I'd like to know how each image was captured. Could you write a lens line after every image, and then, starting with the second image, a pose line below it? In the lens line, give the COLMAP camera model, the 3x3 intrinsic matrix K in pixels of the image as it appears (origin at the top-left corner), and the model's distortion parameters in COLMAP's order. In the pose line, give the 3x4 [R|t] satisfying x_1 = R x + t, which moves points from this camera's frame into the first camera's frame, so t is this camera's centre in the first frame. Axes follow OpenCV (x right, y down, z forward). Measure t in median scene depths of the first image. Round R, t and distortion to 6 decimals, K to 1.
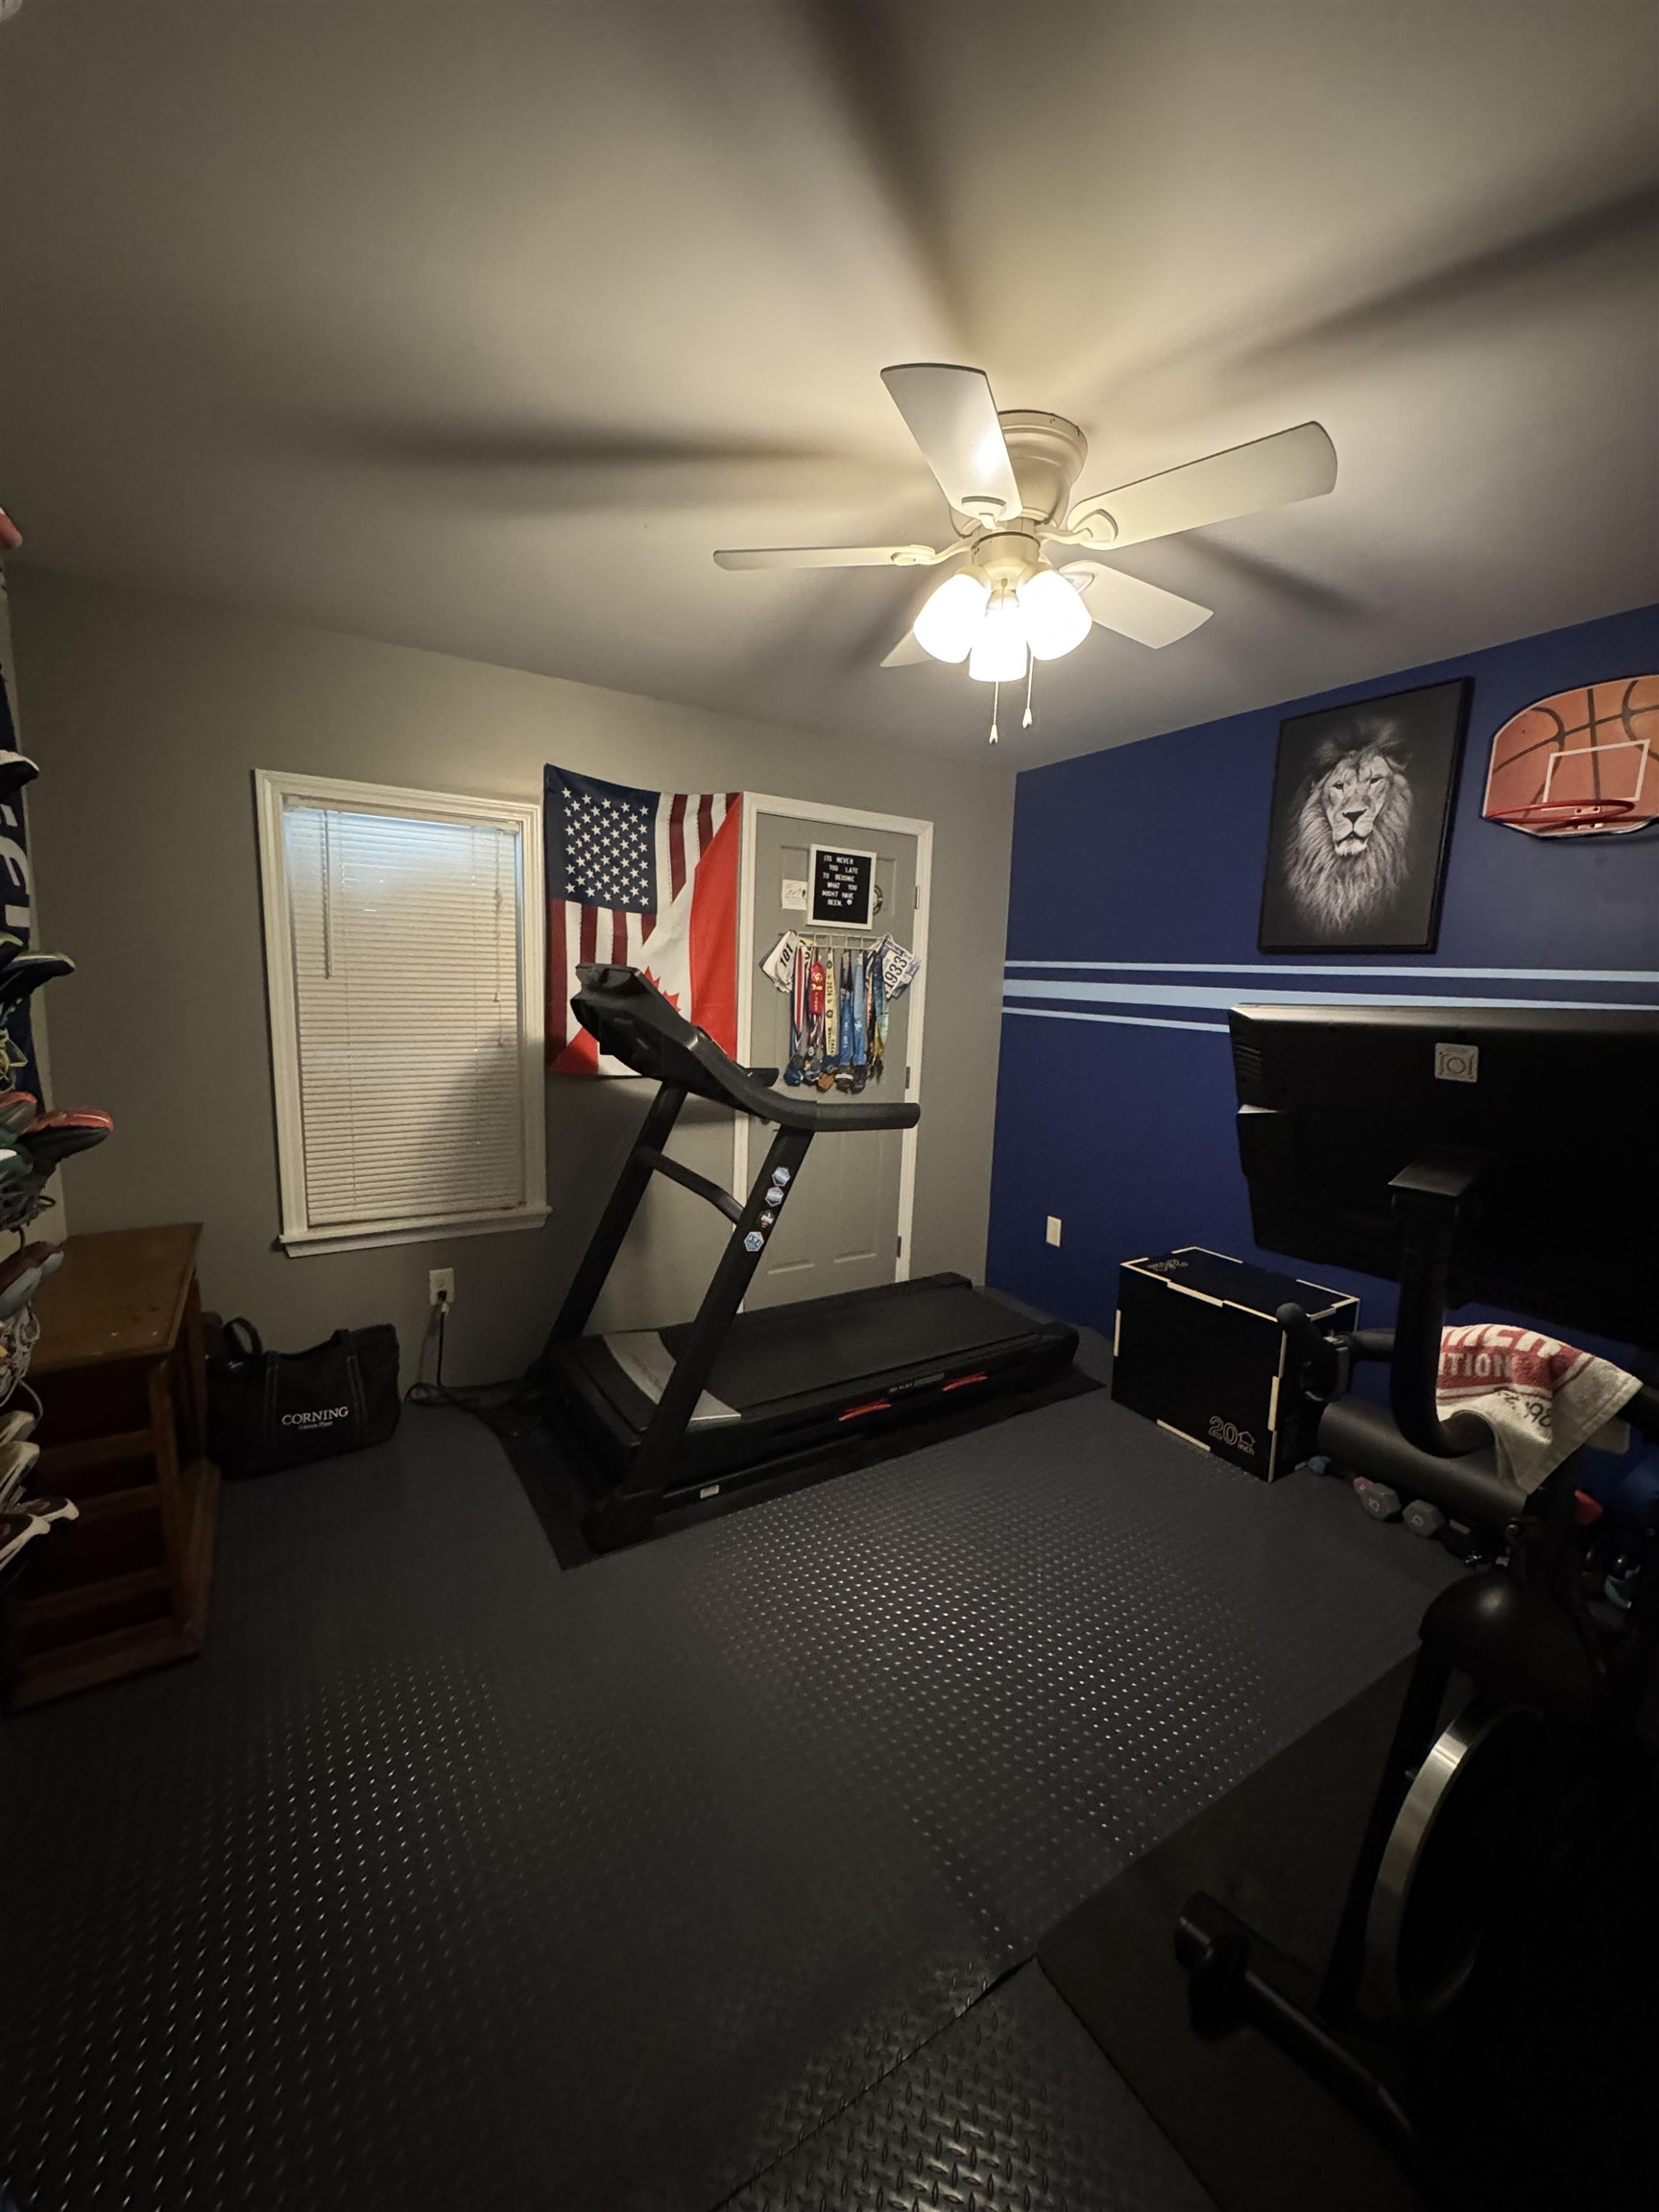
lens RADIAL K [[882.4, 0, 828.9], [0, 882.4, 1105.6], [0, 0, 1]] dist [-0.001000, 0.000128]
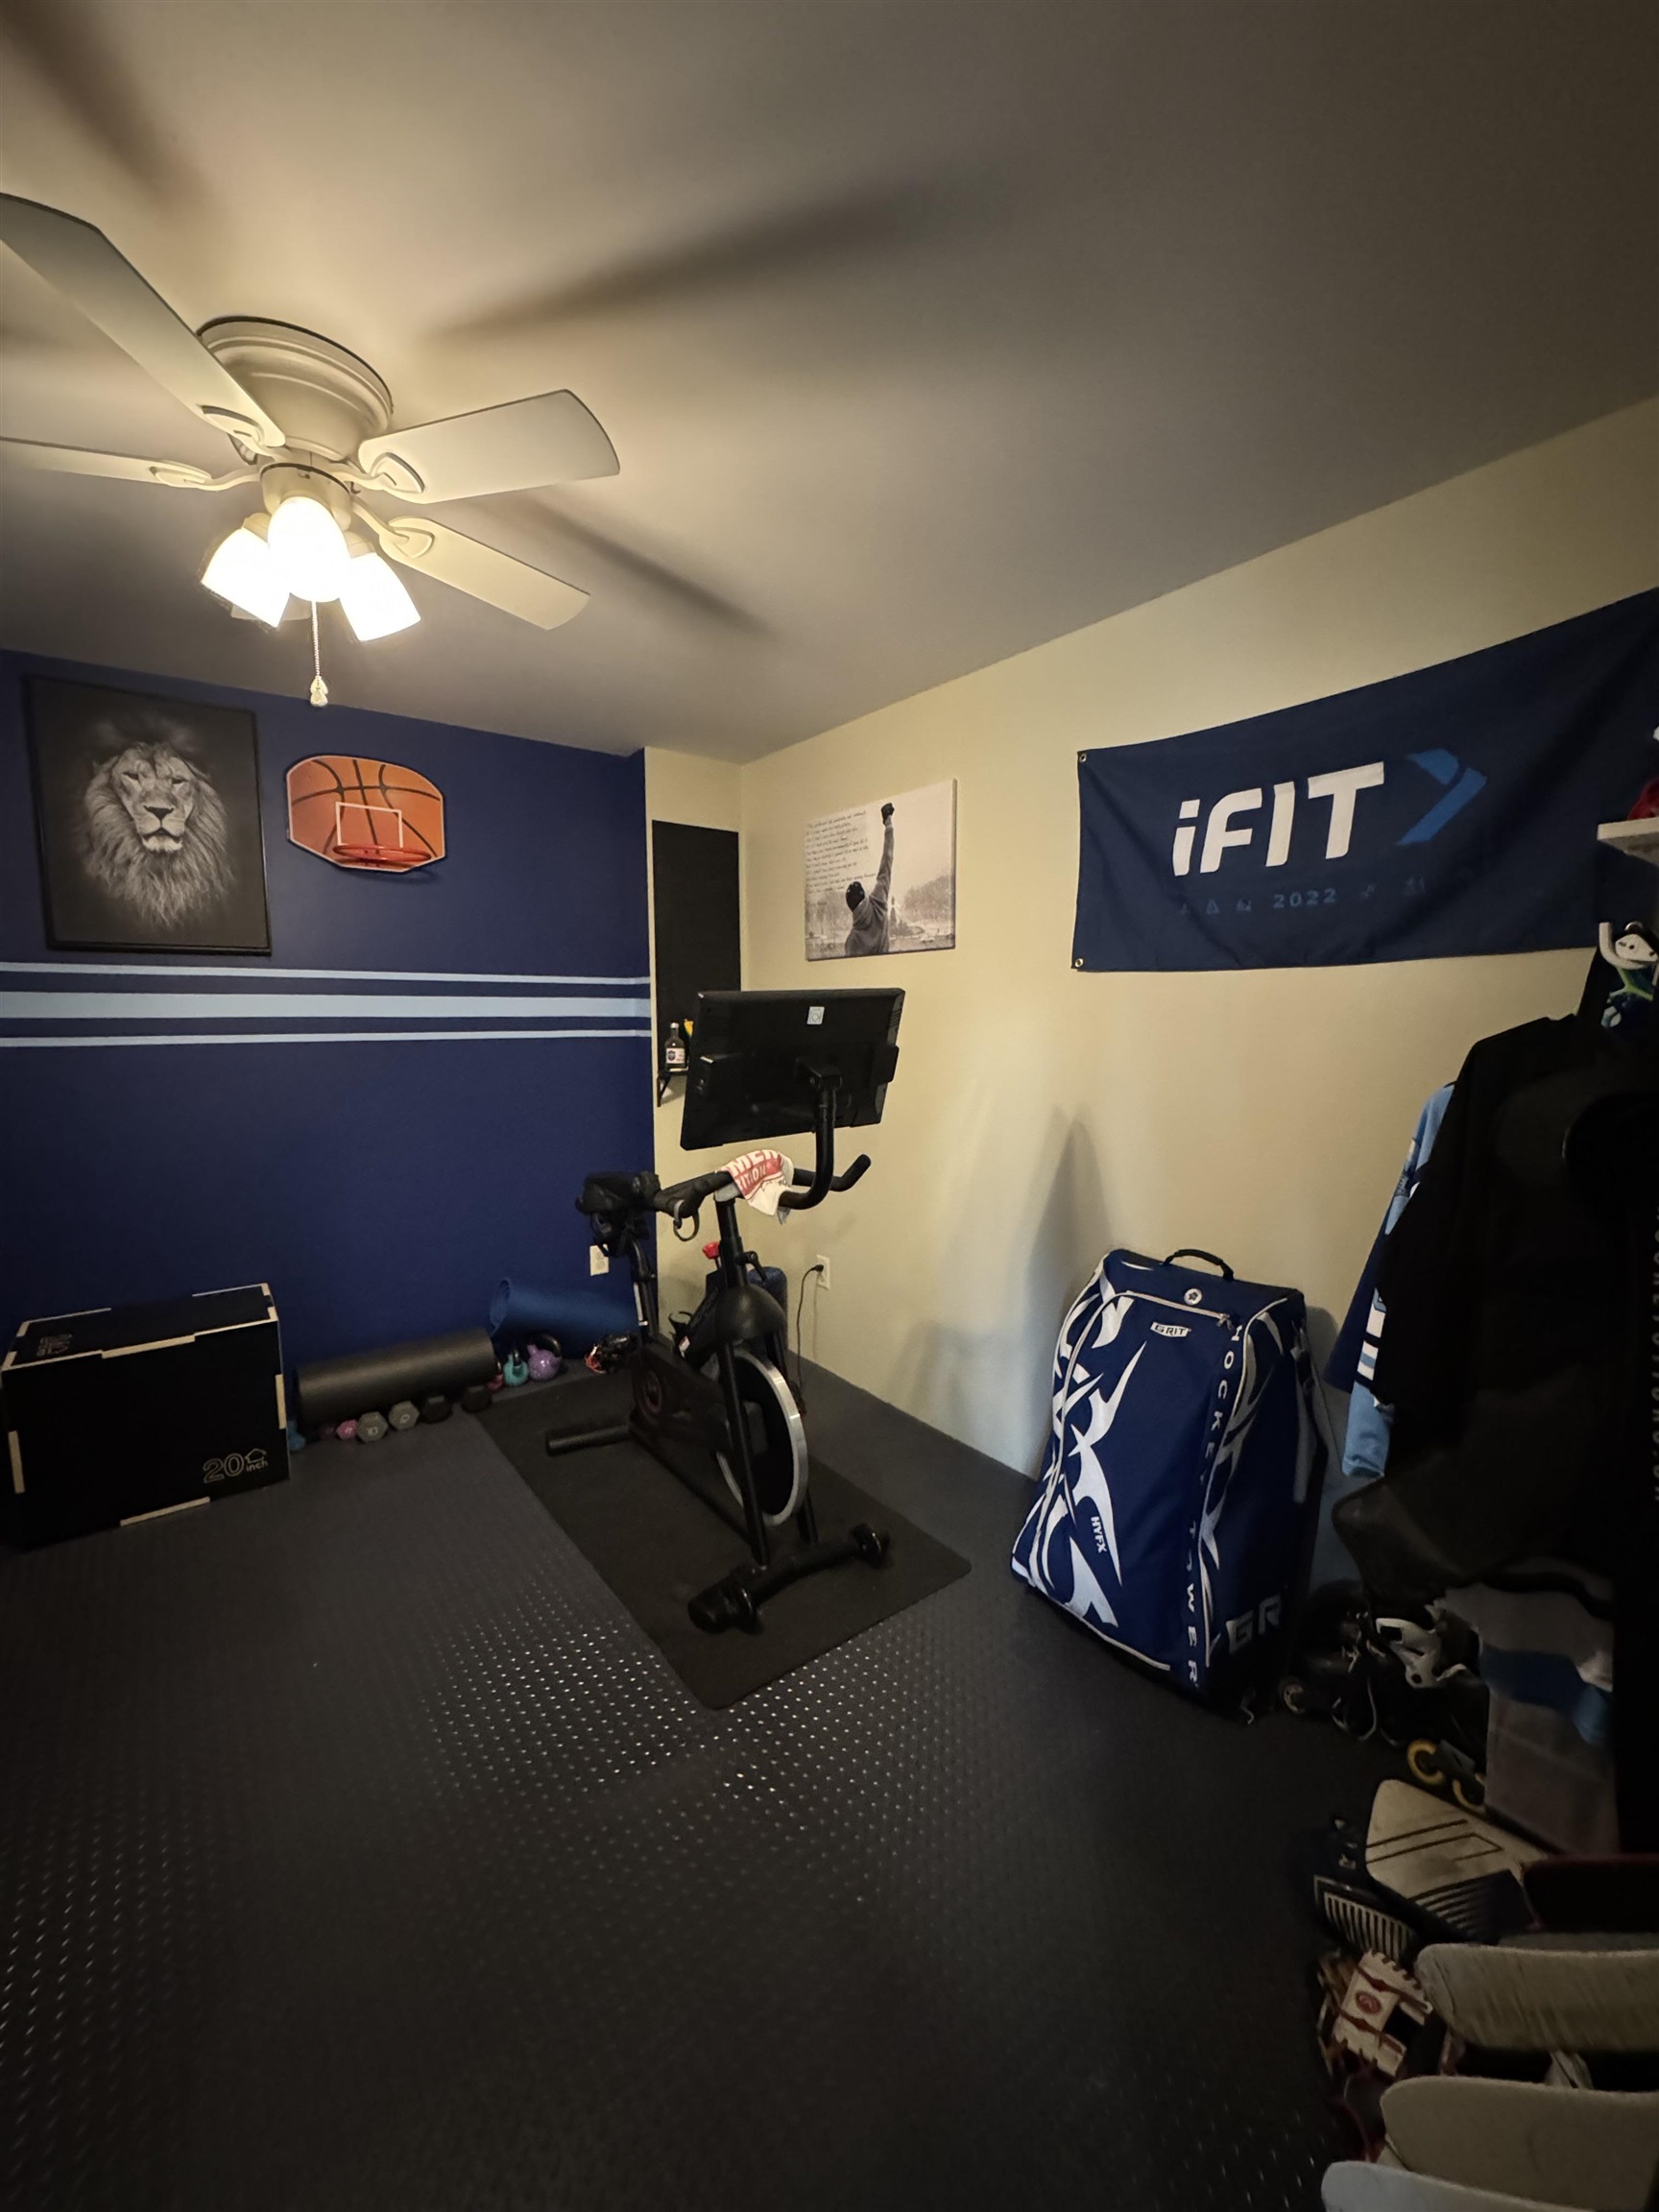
lens RADIAL K [[882.4, 0, 827.2], [0, 882.4, 1106.1], [0, 0, 1]] dist [-0.001000, 0.000128]
pose [[-0.092821, -0.142064, 0.985496, -0.481060], [0.144819, 0.977317, 0.154526, -0.054520], [-0.985095, 0.157061, -0.070142, 0.392370]]
